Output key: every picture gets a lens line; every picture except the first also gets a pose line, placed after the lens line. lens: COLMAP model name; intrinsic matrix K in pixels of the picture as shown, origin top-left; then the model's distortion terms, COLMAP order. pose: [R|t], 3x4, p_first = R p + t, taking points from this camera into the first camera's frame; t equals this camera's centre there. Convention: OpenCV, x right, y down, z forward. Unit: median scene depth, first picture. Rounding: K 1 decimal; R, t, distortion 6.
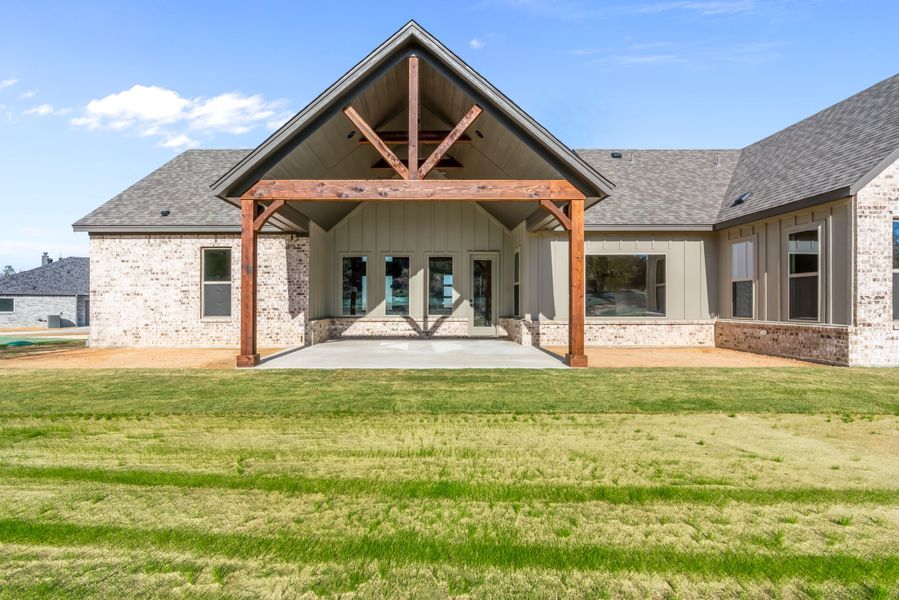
lens RADIAL K [[414.9, 0, 439.9], [0, 414.9, 306.0], [0, 0, 1]] dist [-0.001427, 0.000357]
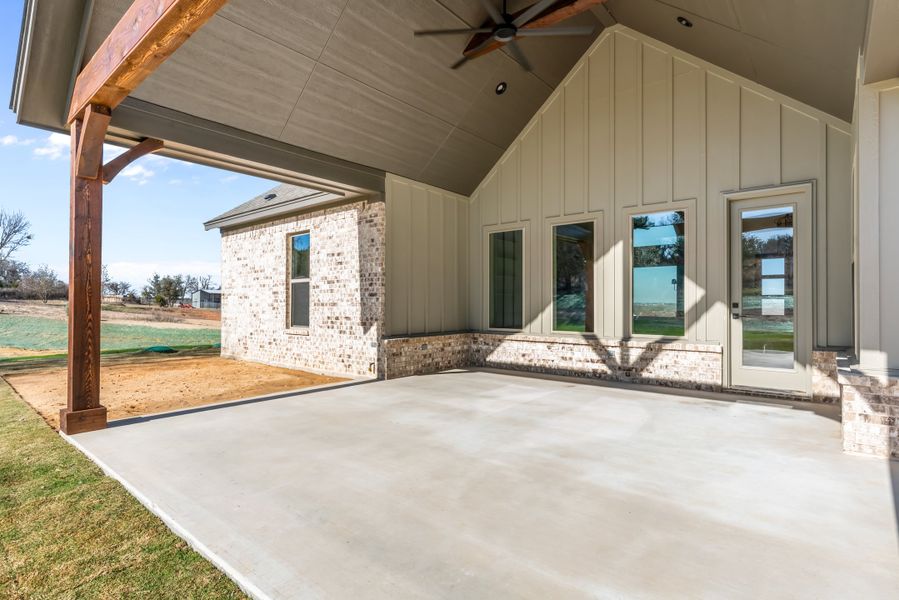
lens RADIAL K [[457.9, 0, 449.5], [0, 457.9, 300.0], [0, 0, 1]] dist [-0.000043, 0.000000]
pose [[0.773605, -0.004042, -0.633655, 0.184586], [-0.006837, 0.999868, -0.014726, -0.011585], [0.633631, 0.015725, 0.773476, 0.540406]]
